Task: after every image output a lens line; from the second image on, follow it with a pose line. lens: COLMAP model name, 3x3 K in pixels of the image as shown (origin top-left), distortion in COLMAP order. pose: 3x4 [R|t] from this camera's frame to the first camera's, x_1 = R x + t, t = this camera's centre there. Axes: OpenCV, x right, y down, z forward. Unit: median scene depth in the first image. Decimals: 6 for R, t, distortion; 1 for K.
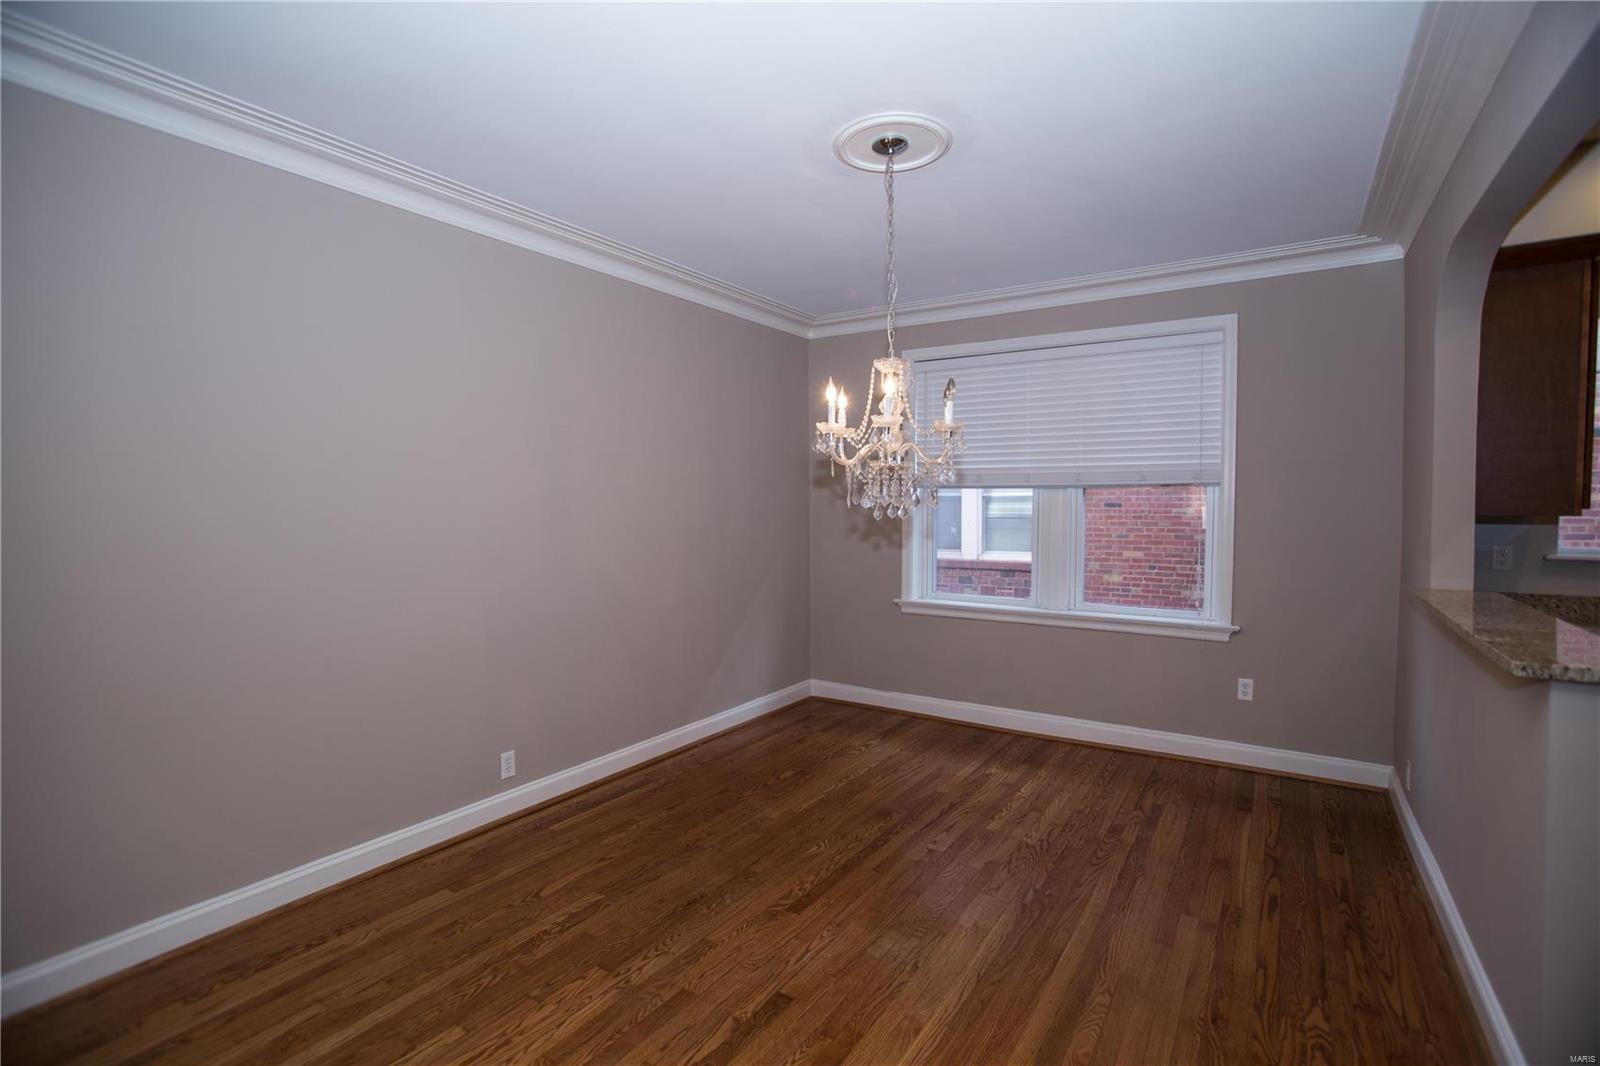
lens RADIAL K [[737.1, 0, 793.4], [0, 737.1, 536.6], [0, 0, 1]] dist [-0.067249, 0.020122]
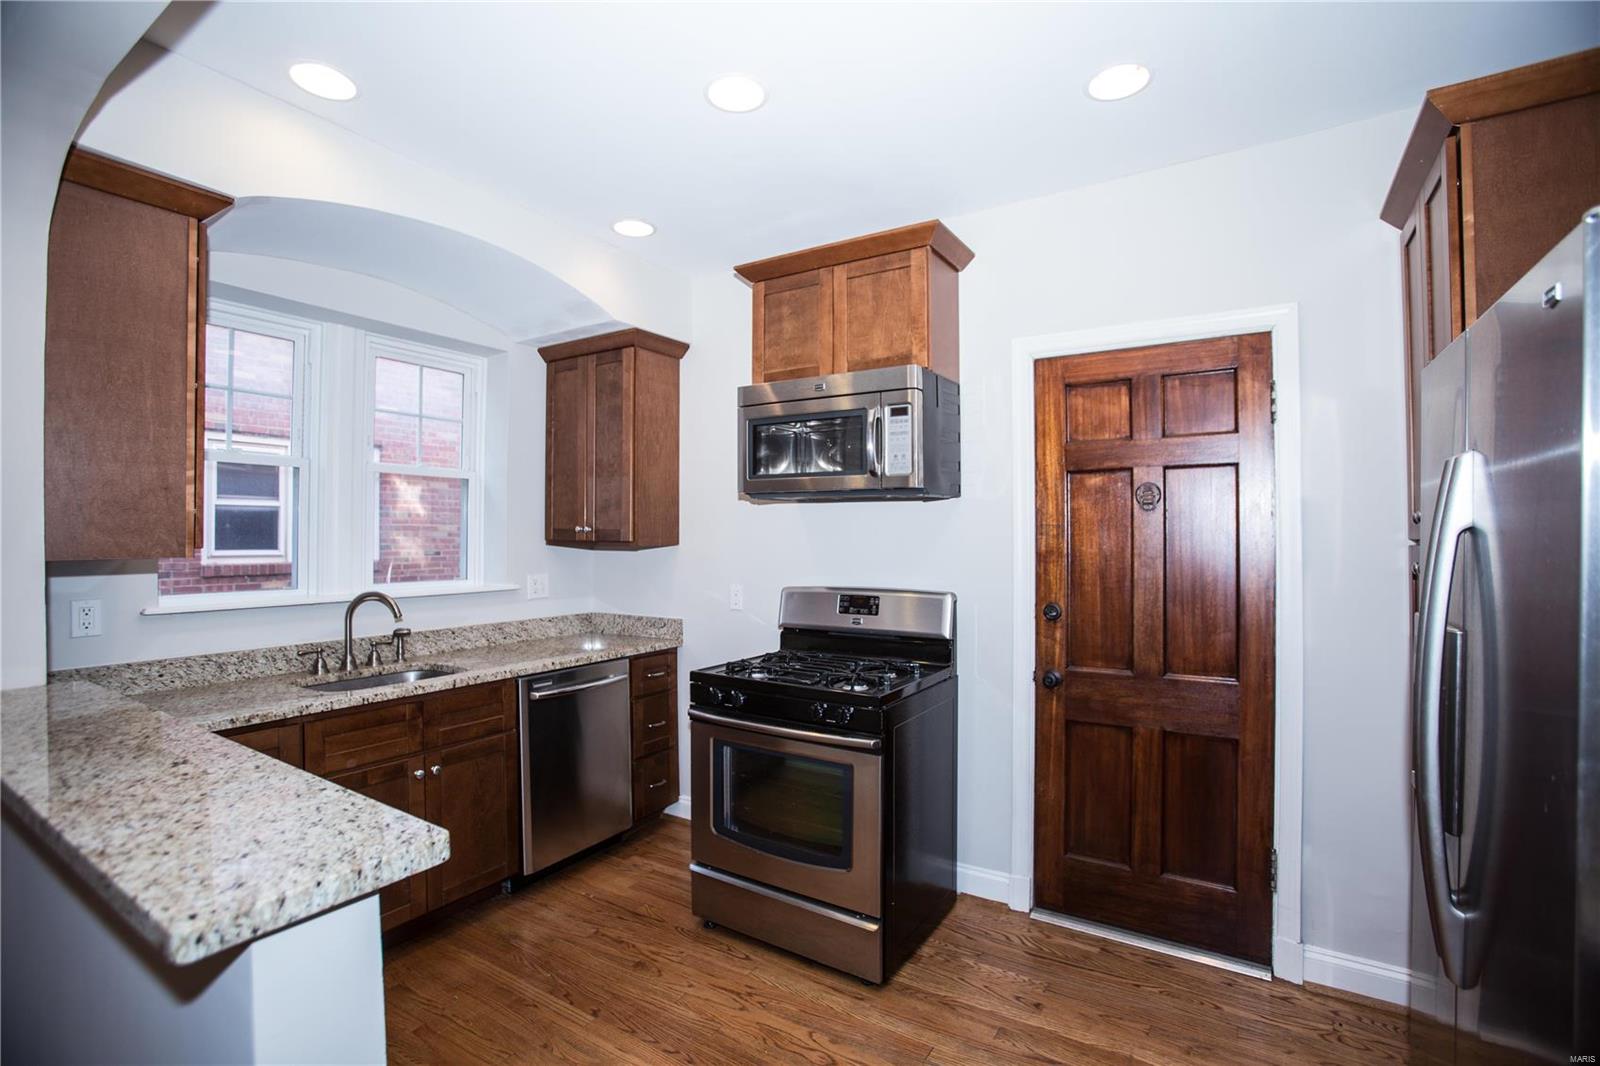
lens RADIAL K [[737.1, 0, 793.4], [0, 737.1, 536.6], [0, 0, 1]] dist [-0.067249, 0.020122]
pose [[-0.021957, 0.004201, 0.999750, 0.347471], [0.047421, 0.998870, -0.003156, -0.019965], [-0.998634, 0.047340, -0.022131, 0.363917]]
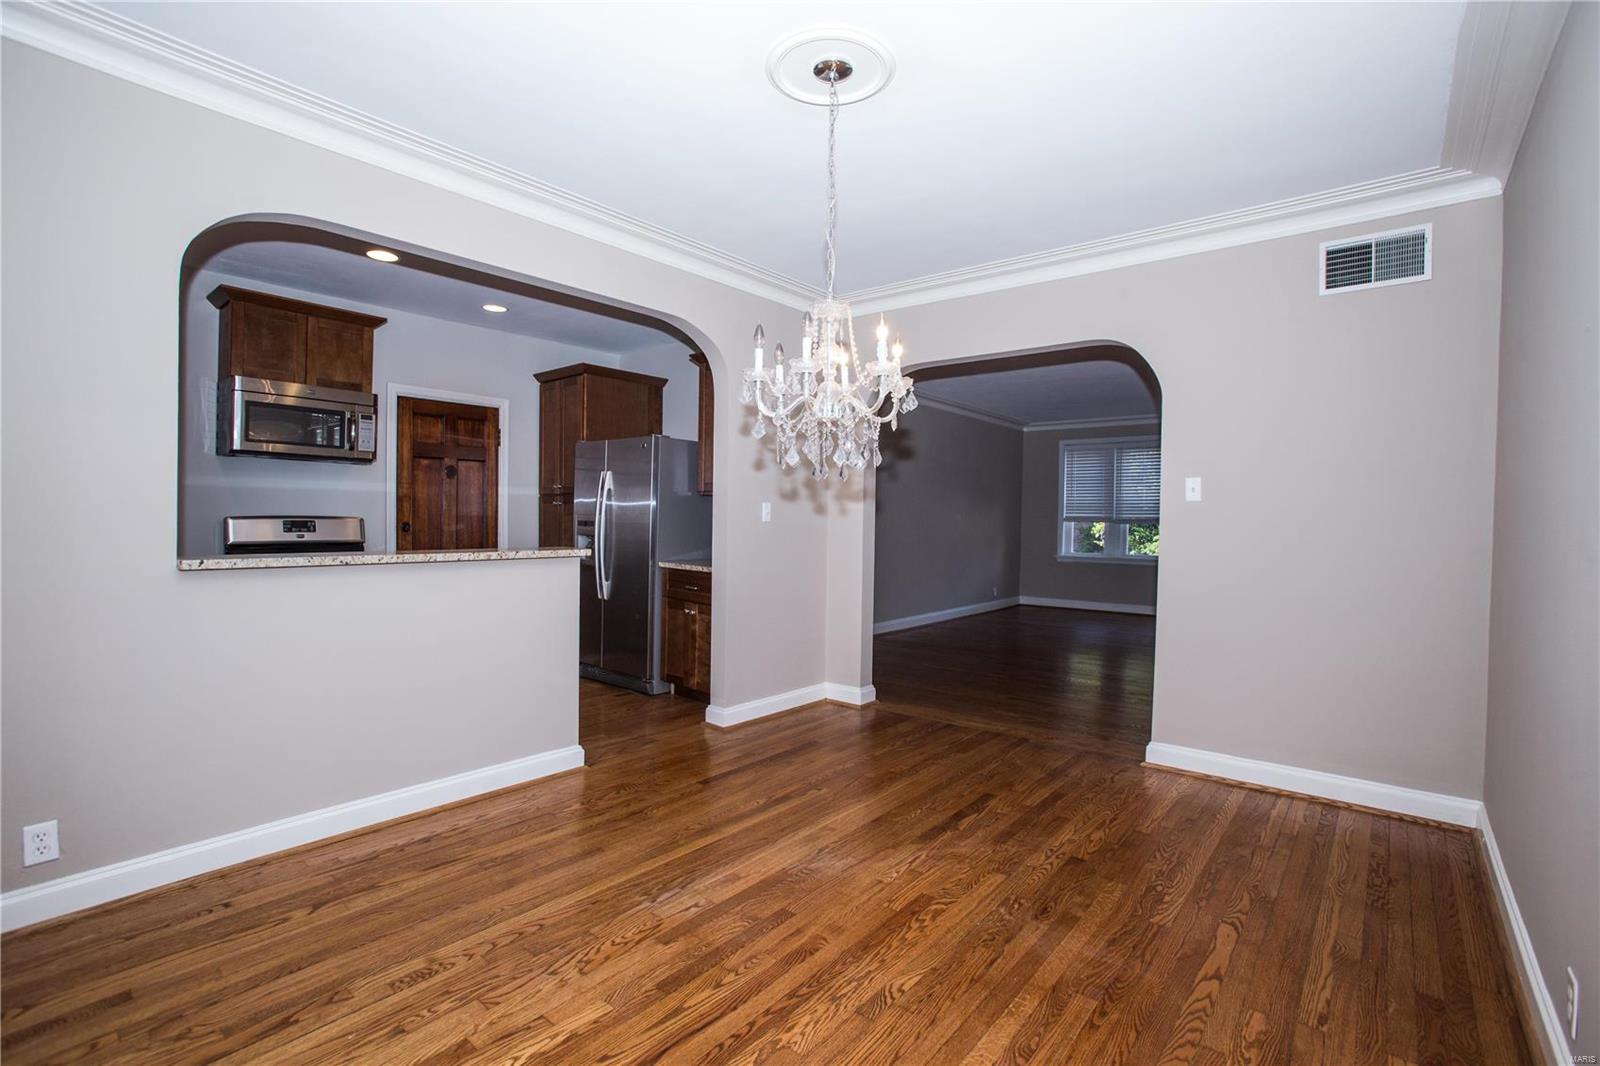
lens RADIAL K [[737.1, 0, 793.4], [0, 737.1, 536.6], [0, 0, 1]] dist [-0.067249, 0.020122]
pose [[-0.994427, -0.012189, 0.104721, 0.079498], [-0.004846, 0.997529, 0.070092, -0.018225], [-0.105317, 0.069194, -0.992029, 1.881529]]
